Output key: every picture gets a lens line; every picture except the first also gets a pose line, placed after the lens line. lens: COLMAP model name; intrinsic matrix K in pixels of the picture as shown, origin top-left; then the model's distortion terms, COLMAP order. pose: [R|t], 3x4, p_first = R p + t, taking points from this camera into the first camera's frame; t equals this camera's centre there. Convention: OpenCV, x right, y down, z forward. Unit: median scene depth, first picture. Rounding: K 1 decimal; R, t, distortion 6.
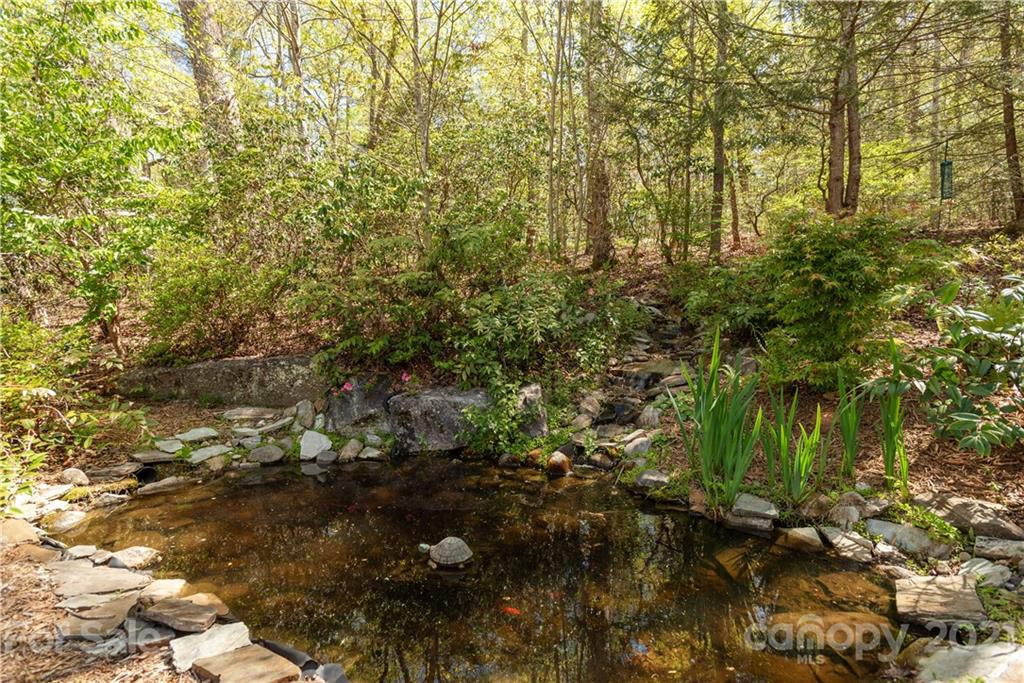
lens RADIAL K [[494.2, 0, 512.1], [0, 494.2, 339.0], [0, 0, 1]] dist [-0.021861, 0.007515]
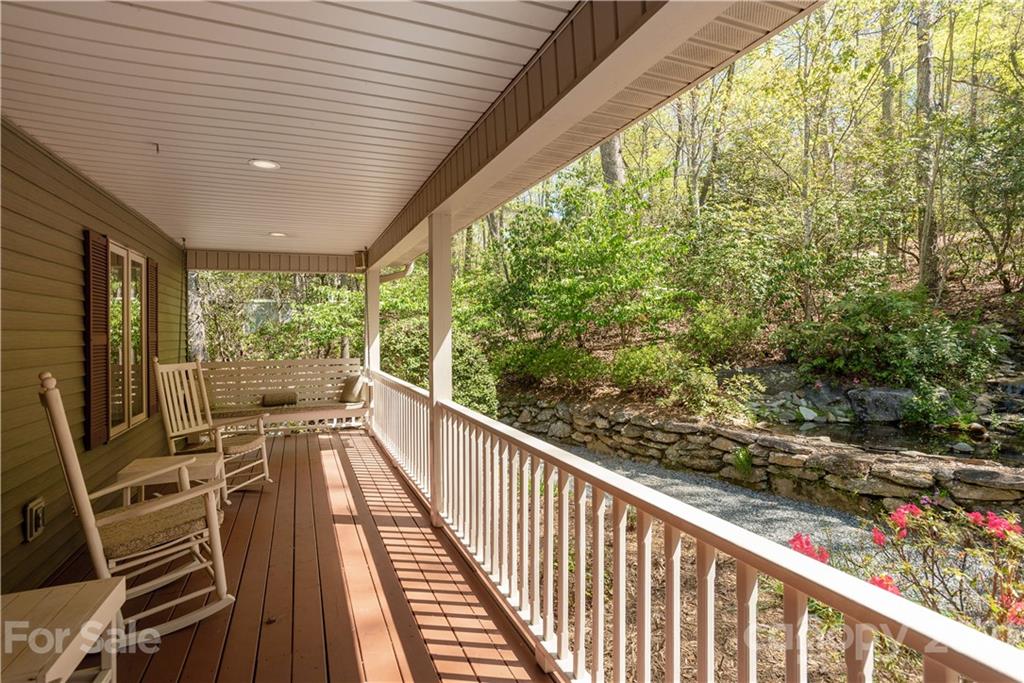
lens RADIAL K [[494.2, 0, 510.0], [0, 494.2, 337.4], [0, 0, 1]] dist [-0.021861, 0.007515]
pose [[0.913744, 0.004588, -0.406264, -0.682273], [-0.009803, 0.999894, -0.010756, -0.055173], [0.406171, 0.013811, 0.913693, -1.255561]]
